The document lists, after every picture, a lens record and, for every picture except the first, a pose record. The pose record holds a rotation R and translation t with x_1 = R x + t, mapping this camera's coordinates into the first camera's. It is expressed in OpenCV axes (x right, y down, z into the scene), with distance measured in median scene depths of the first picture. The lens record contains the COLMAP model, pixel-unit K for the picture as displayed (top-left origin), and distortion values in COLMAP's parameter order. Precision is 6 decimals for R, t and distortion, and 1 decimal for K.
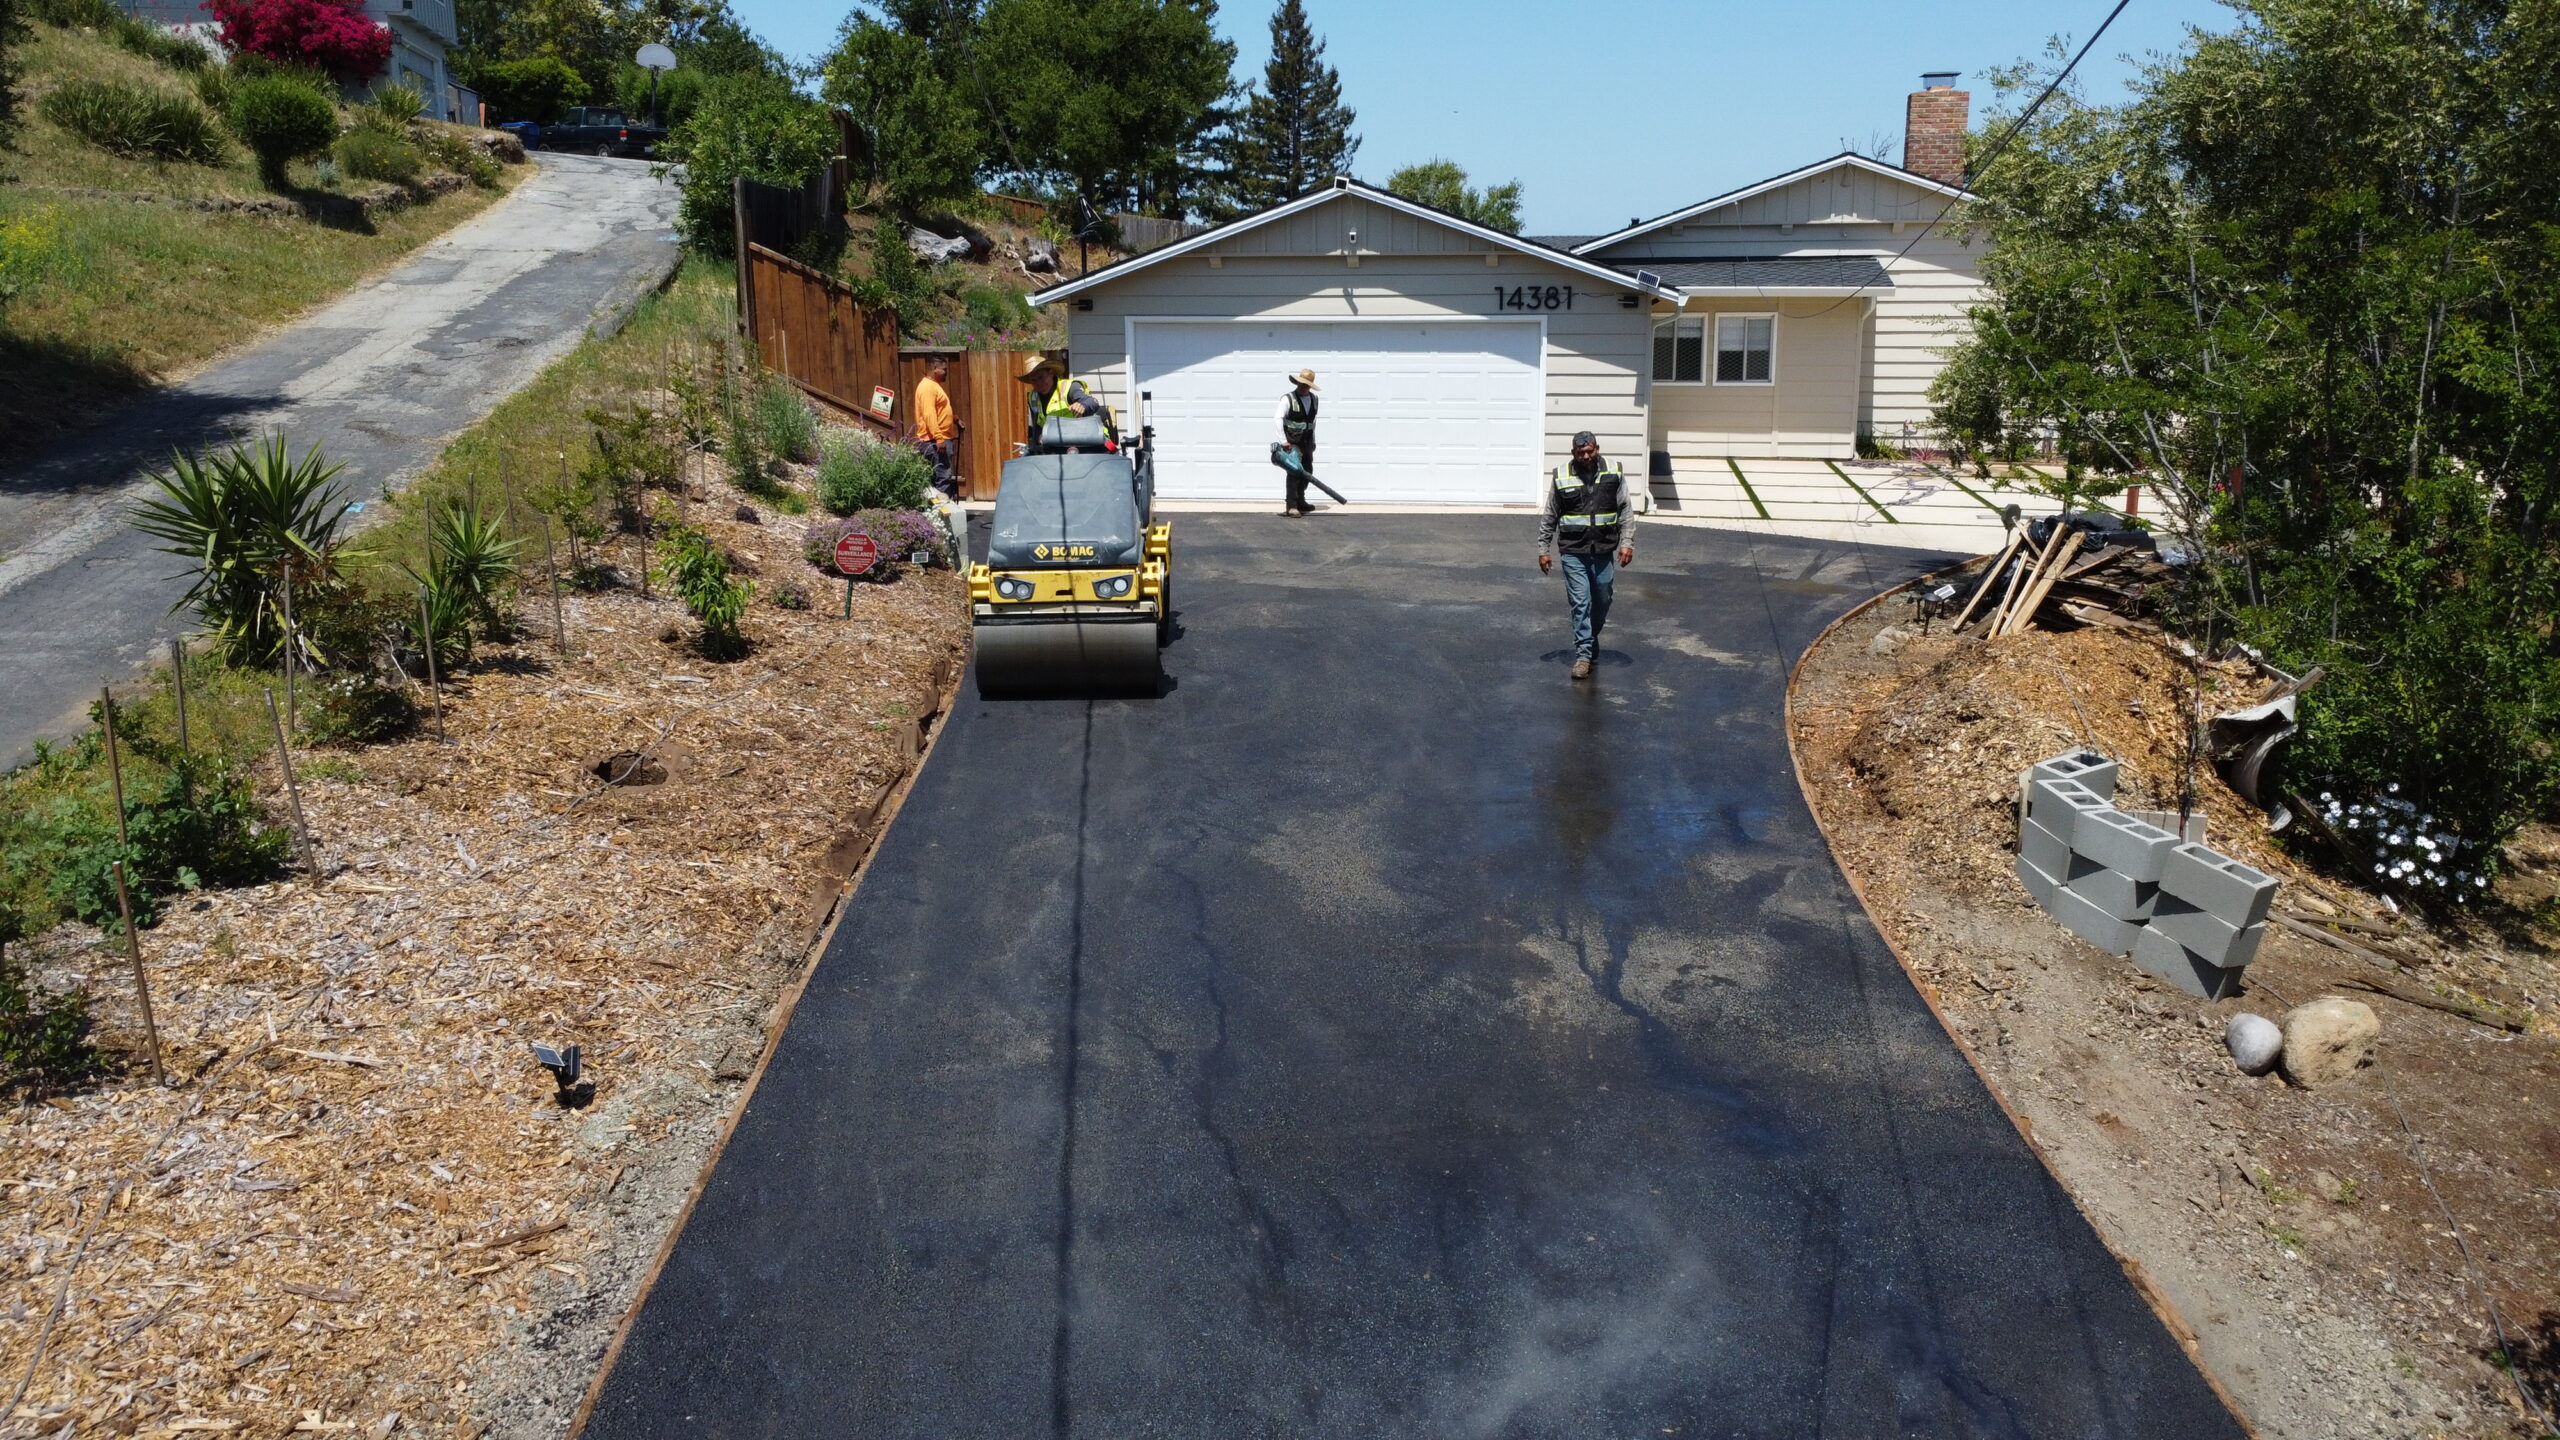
lens RADIAL K [[1848.9, 0, 1278.6], [0, 1848.9, 735.6], [0, 0, 1]] dist [-0.023085, -0.025099]
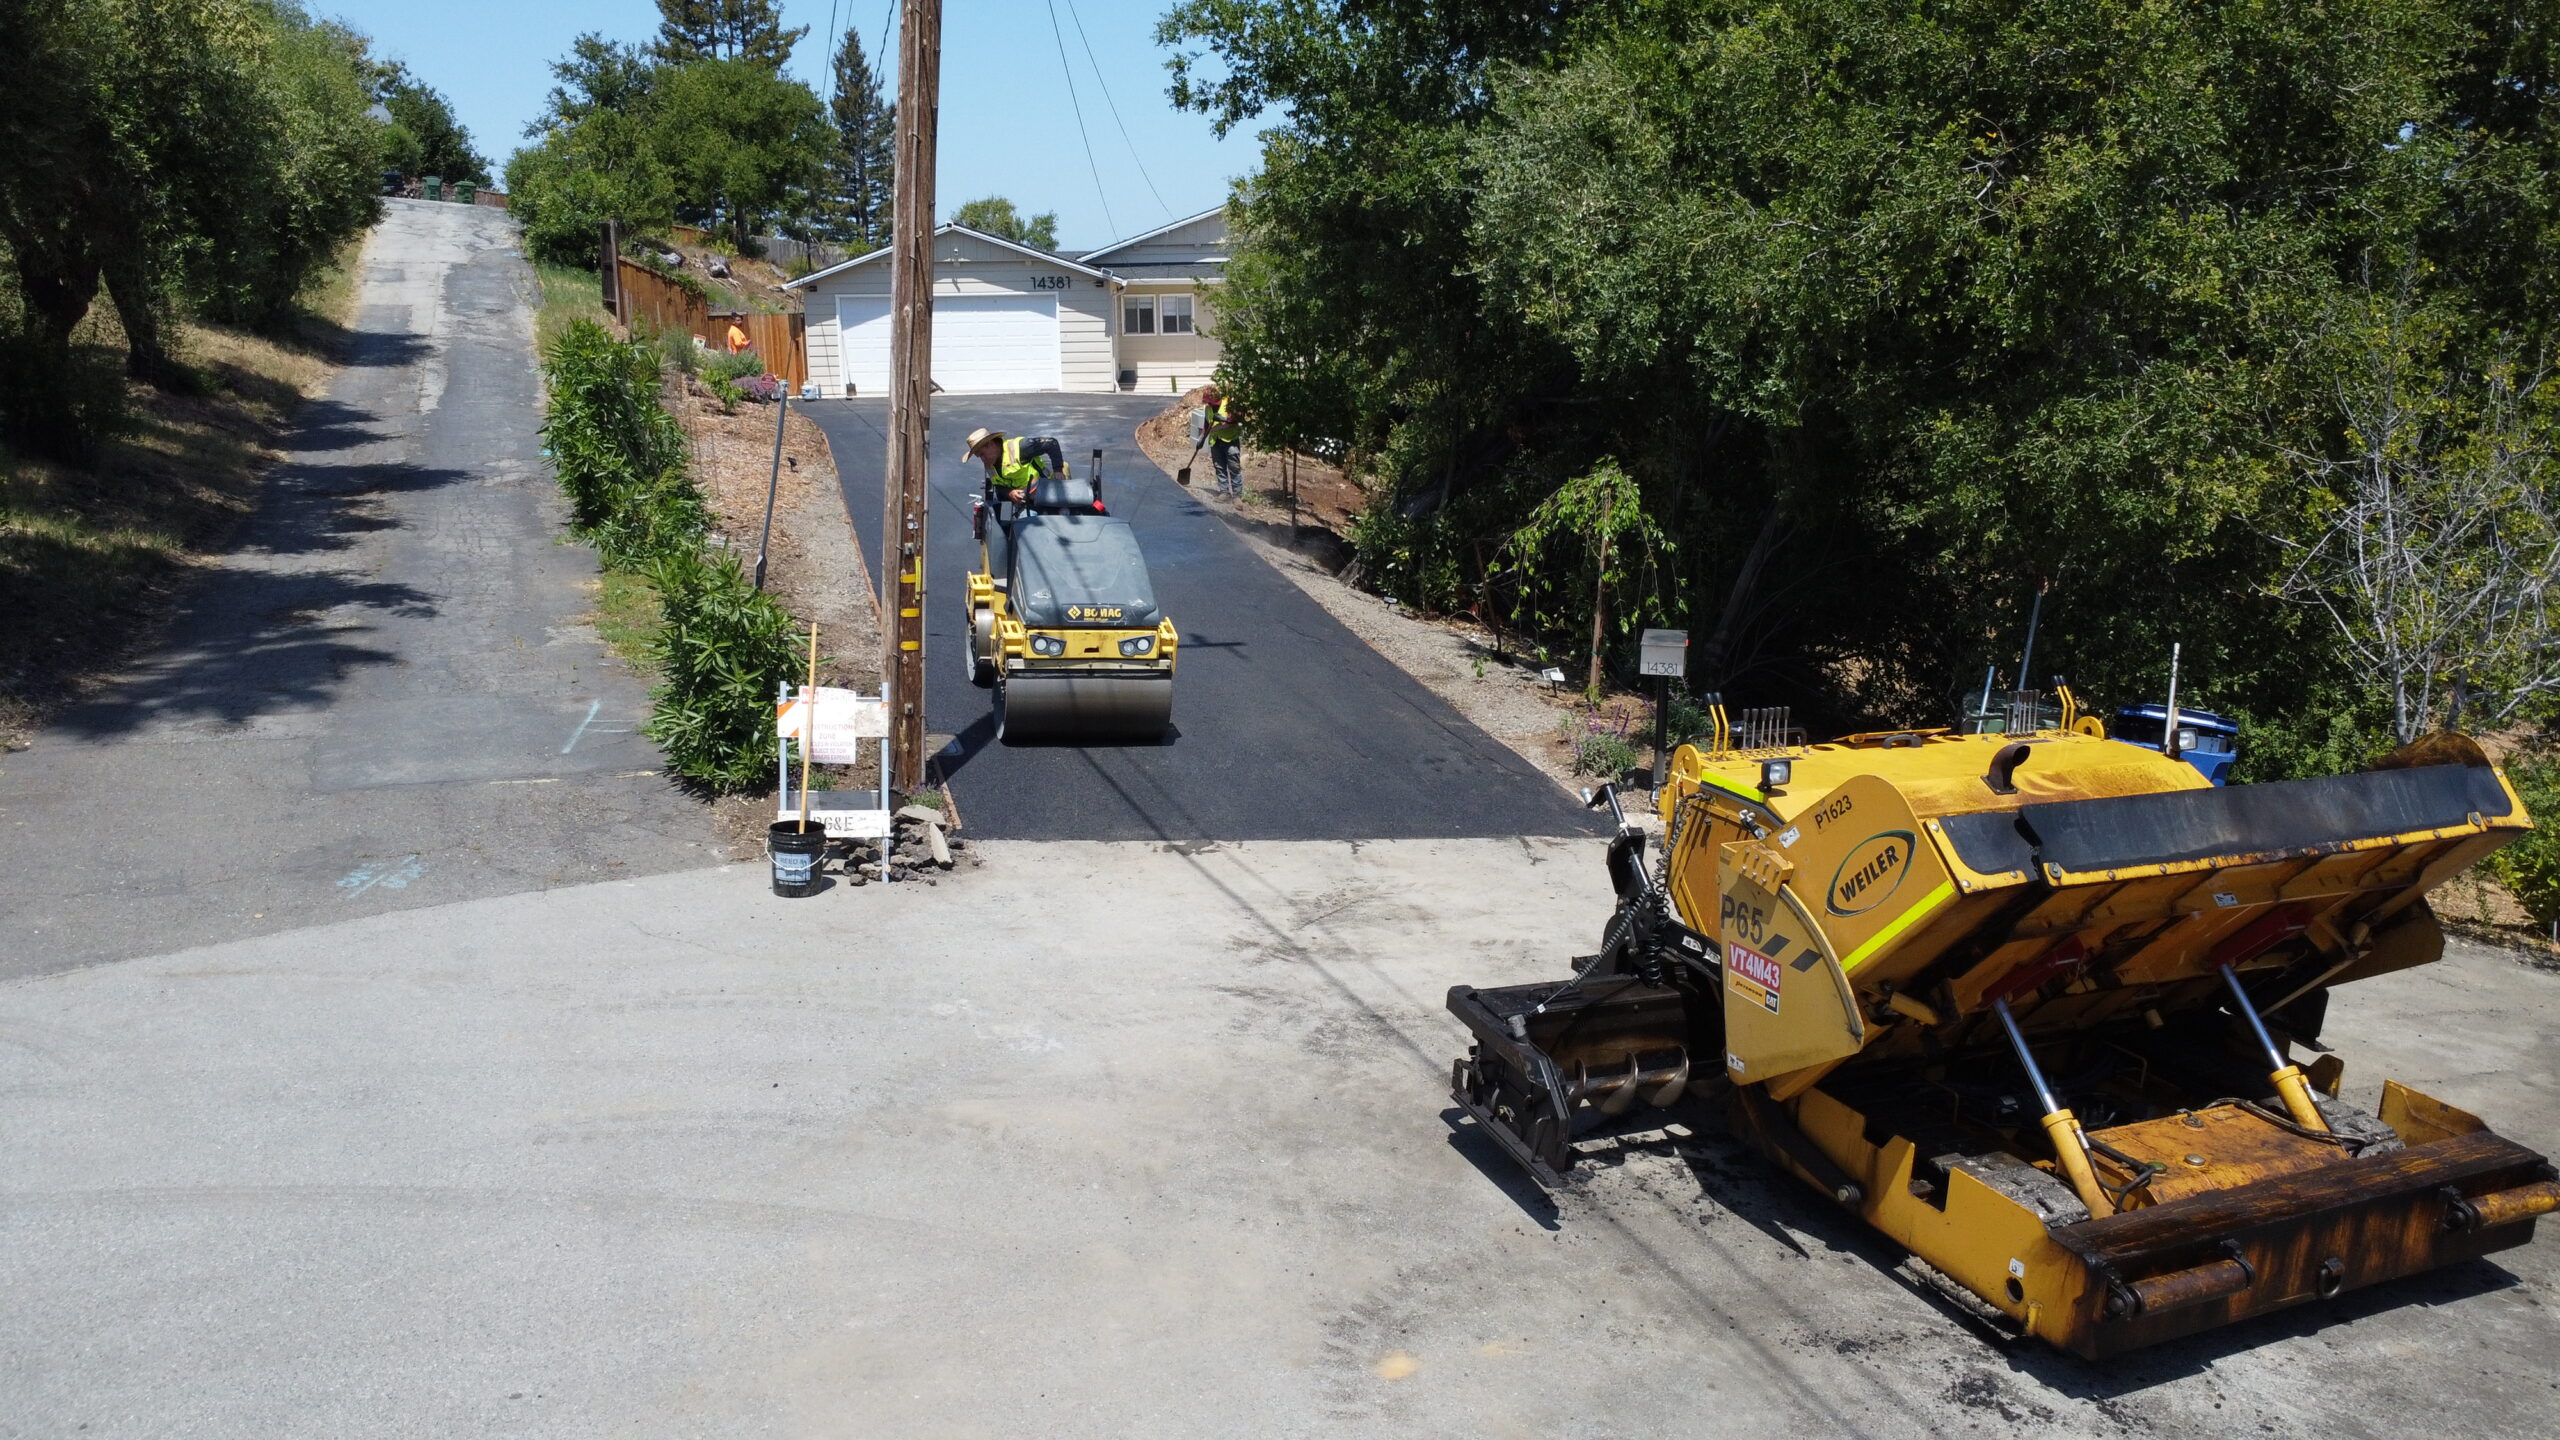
lens RADIAL K [[1848.9, 0, 1278.6], [0, 1848.9, 735.6], [0, 0, 1]] dist [-0.023085, -0.025099]
pose [[0.973277, -0.059041, 0.221915, -0.086617], [0.060830, 0.998147, -0.001227, 0.250796], [-0.221431, 0.014693, 0.975065, -0.923280]]
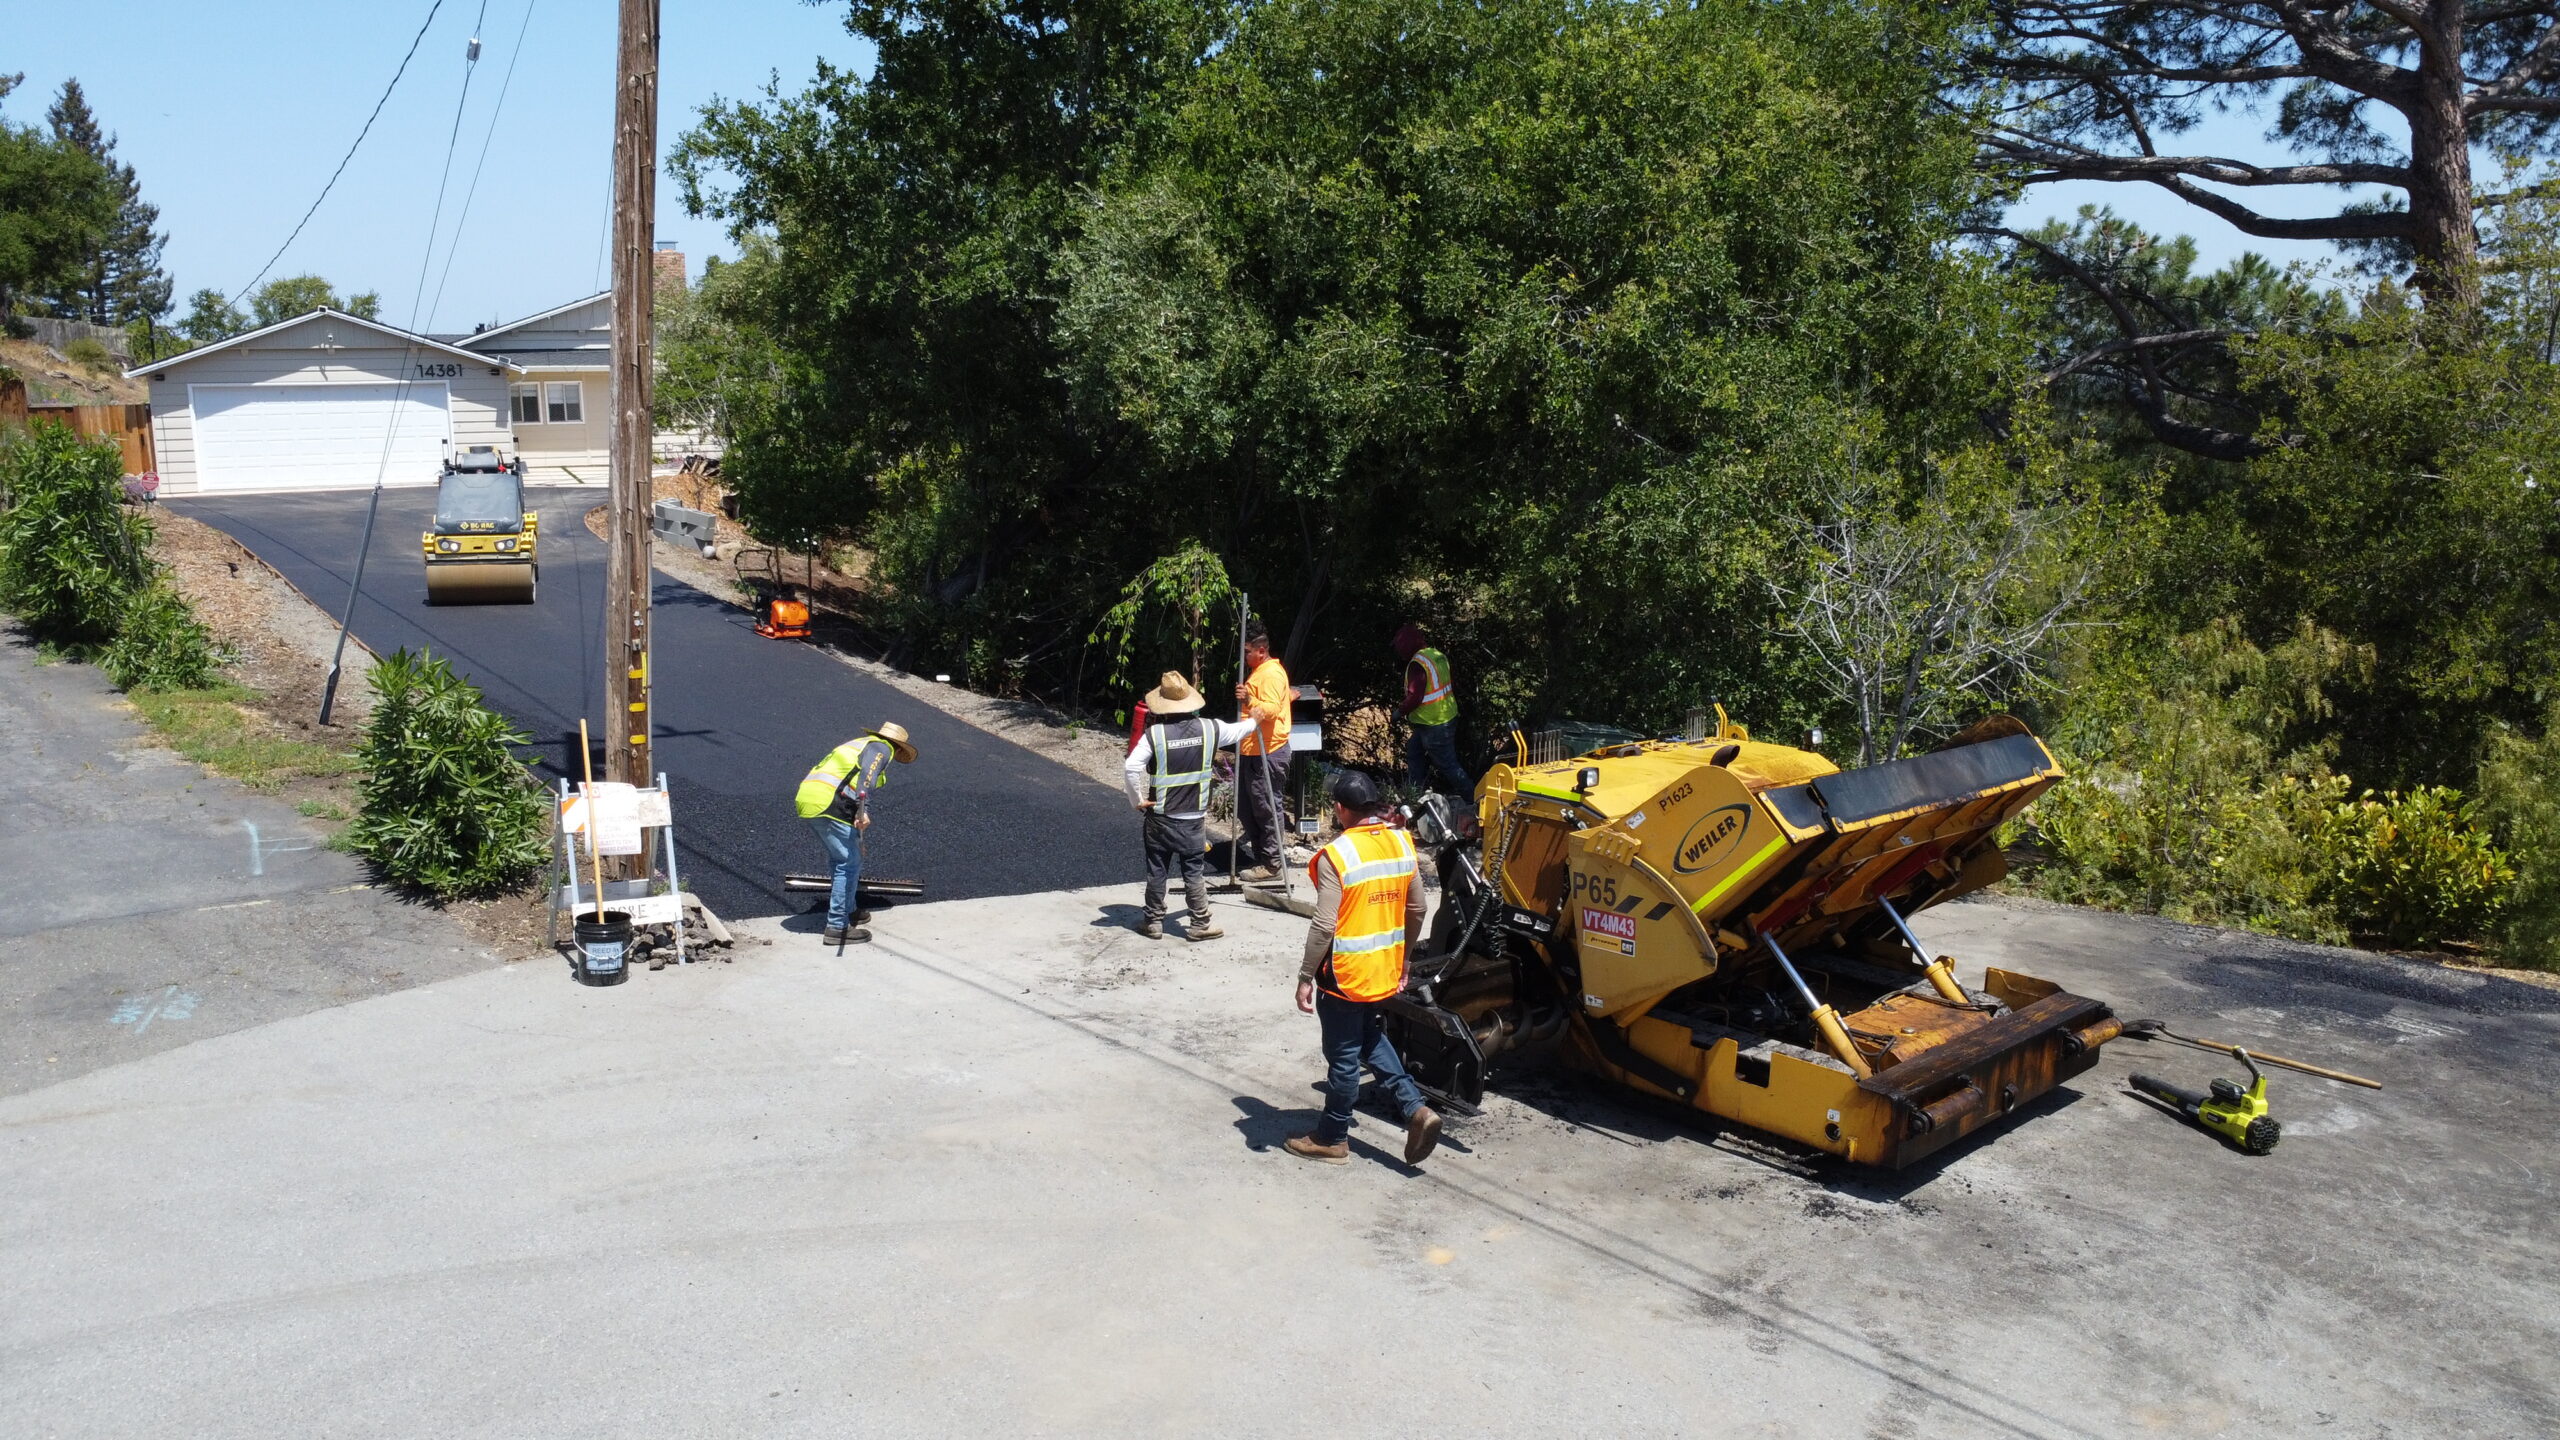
lens RADIAL K [[1862.8, 0, 1280.0], [0, 1862.8, 720.0], [0, 0, 1]] dist [-0.030961, -0.004417]
pose [[0.828452, -0.103728, 0.550370, -0.212224], [0.135467, 0.990632, -0.017208, 0.247388], [-0.543430, 0.088813, 0.834743, -0.941886]]
